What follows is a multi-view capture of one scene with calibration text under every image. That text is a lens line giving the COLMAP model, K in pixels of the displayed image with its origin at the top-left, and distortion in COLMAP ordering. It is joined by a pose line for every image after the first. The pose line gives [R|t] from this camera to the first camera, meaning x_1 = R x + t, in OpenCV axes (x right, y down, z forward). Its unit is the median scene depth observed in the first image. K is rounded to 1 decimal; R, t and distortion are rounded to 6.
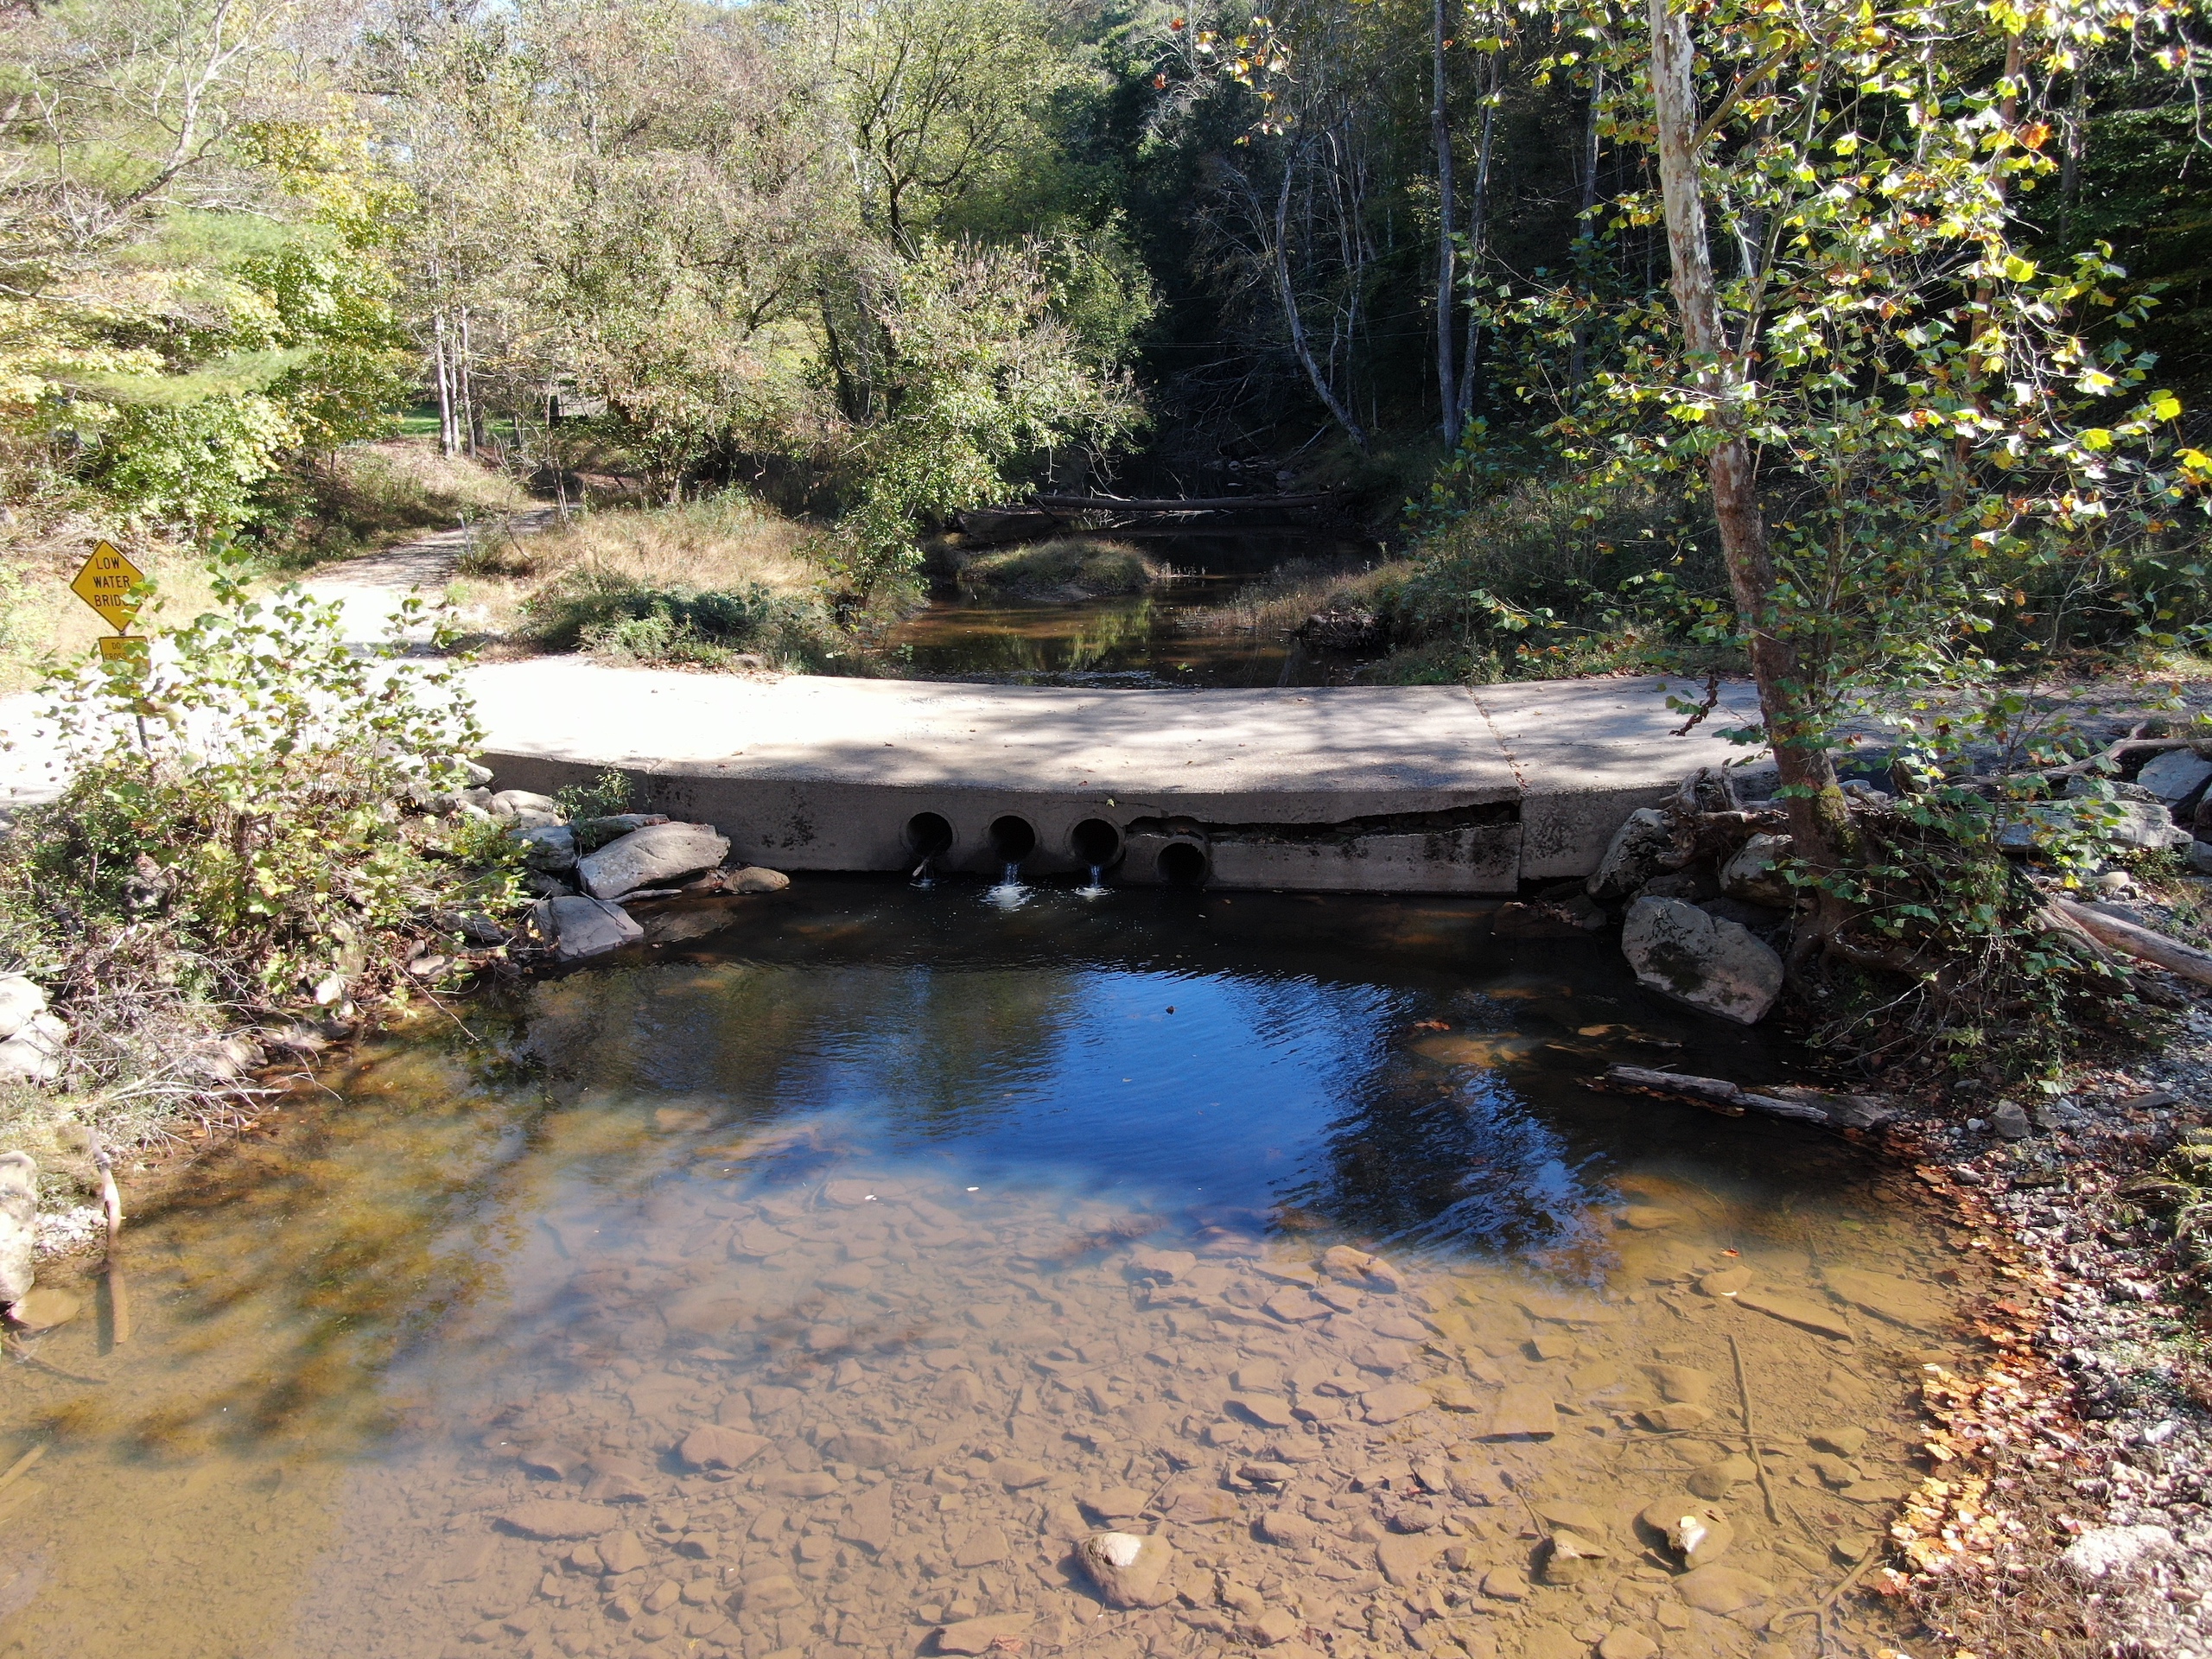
lens RADIAL K [[1572.9, 0, 1157.5], [0, 1572.9, 823.6], [0, 0, 1]] dist [-0.045002, 0.025288]
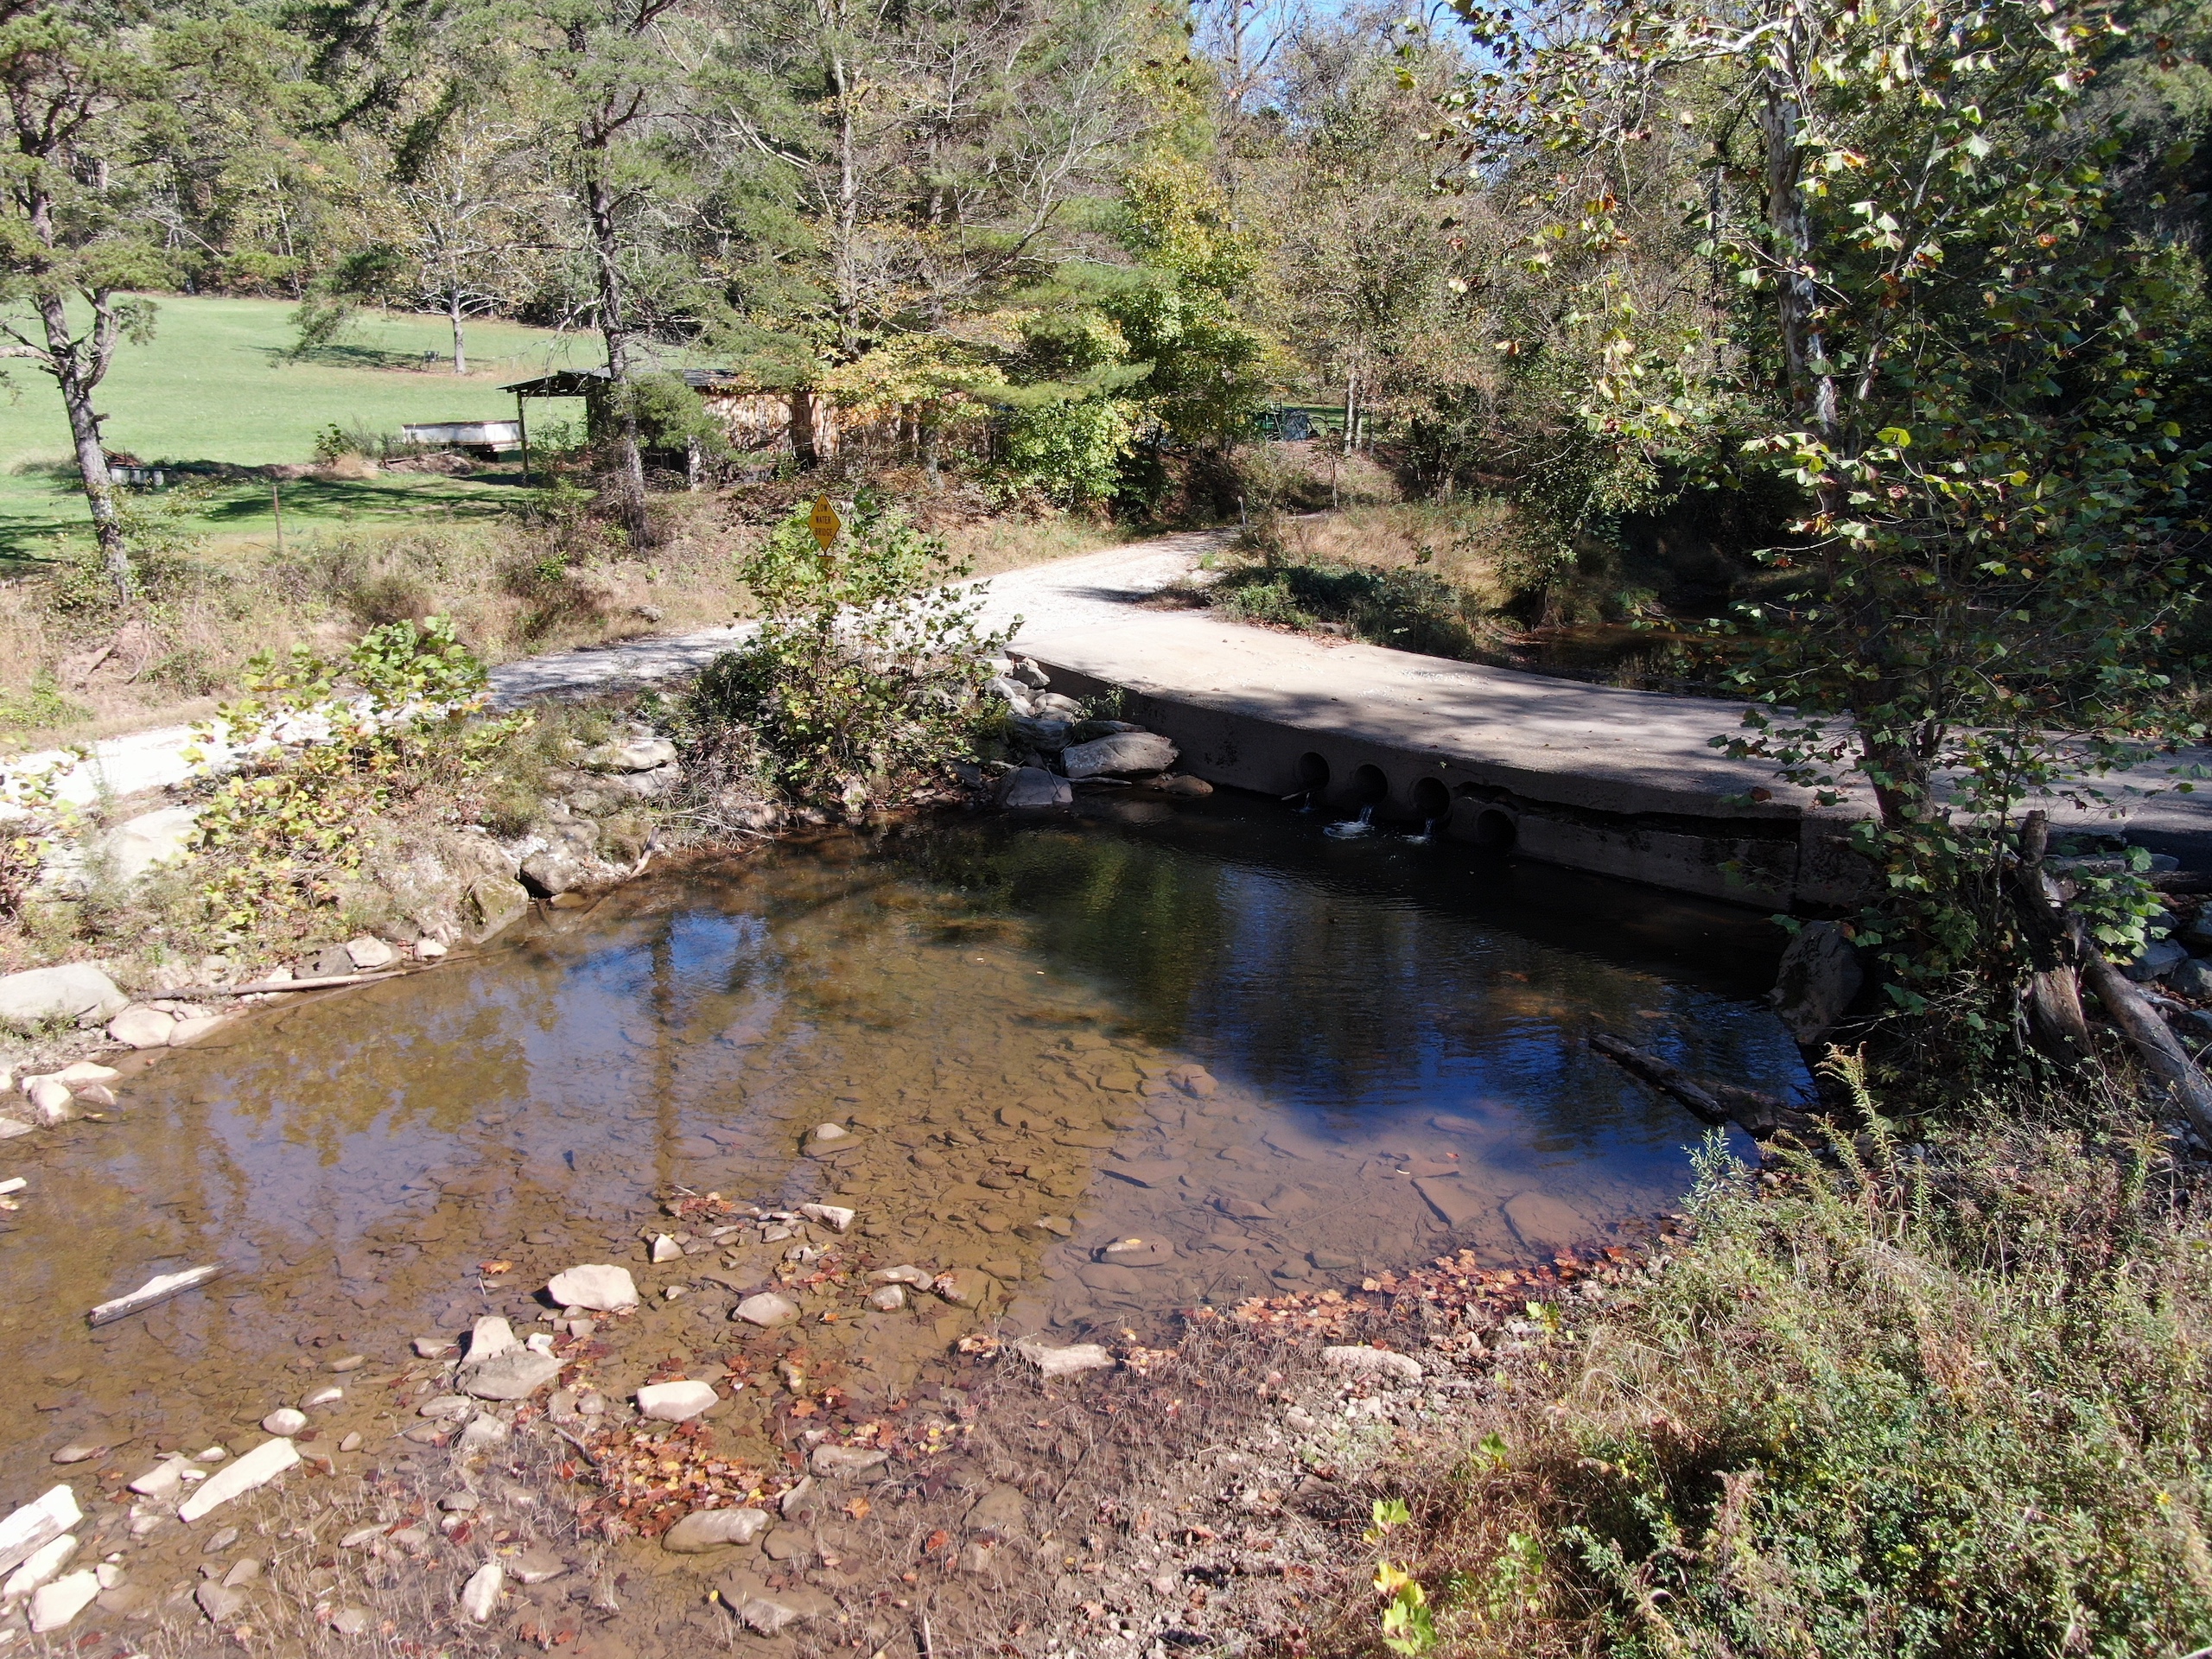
lens RADIAL K [[1572.9, 0, 1157.5], [0, 1572.9, 823.6], [0, 0, 1]] dist [-0.045002, 0.025288]
pose [[0.784694, 0.166060, -0.597226, 0.501366], [-0.169216, 0.984241, 0.051339, 0.005346], [0.596340, 0.060775, 0.800428, -0.037653]]
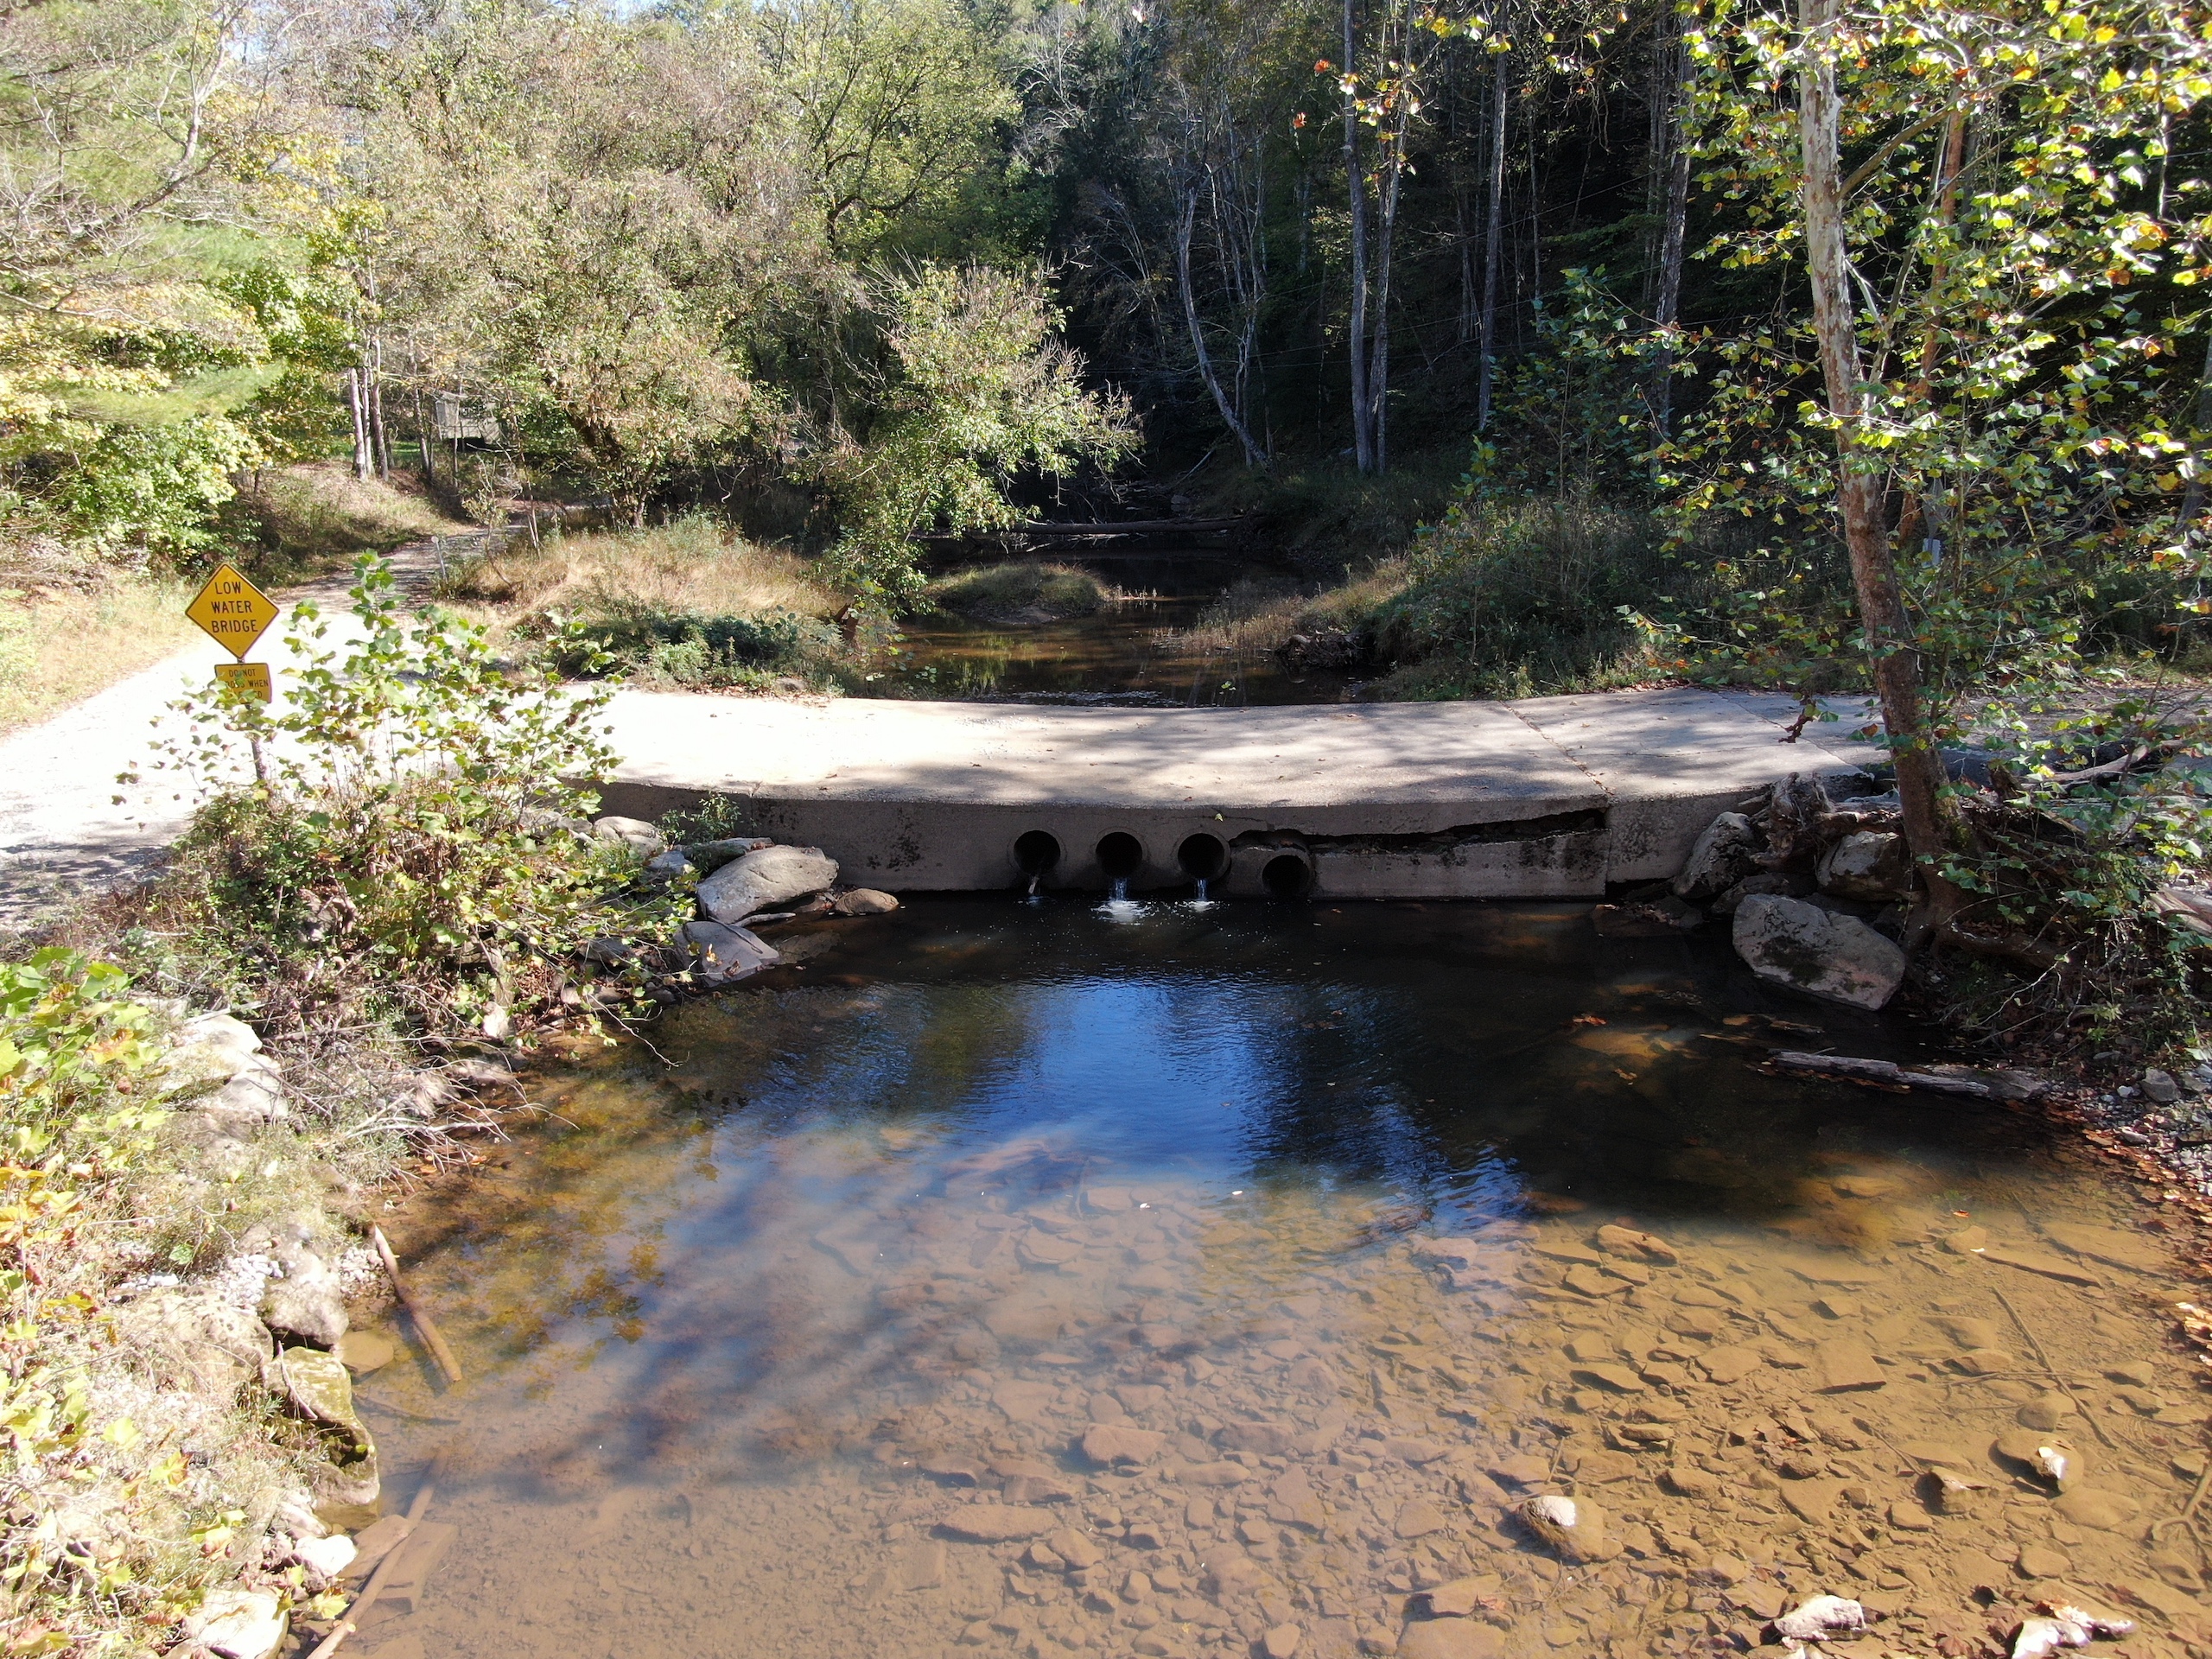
lens RADIAL K [[1572.9, 0, 1157.5], [0, 1572.9, 823.6], [0, 0, 1]] dist [-0.045002, 0.025288]
pose [[0.994971, -0.019847, 0.098178, -0.171250], [0.021312, 0.999676, -0.013898, 0.004166], [-0.097871, 0.015920, 0.995072, -0.013606]]
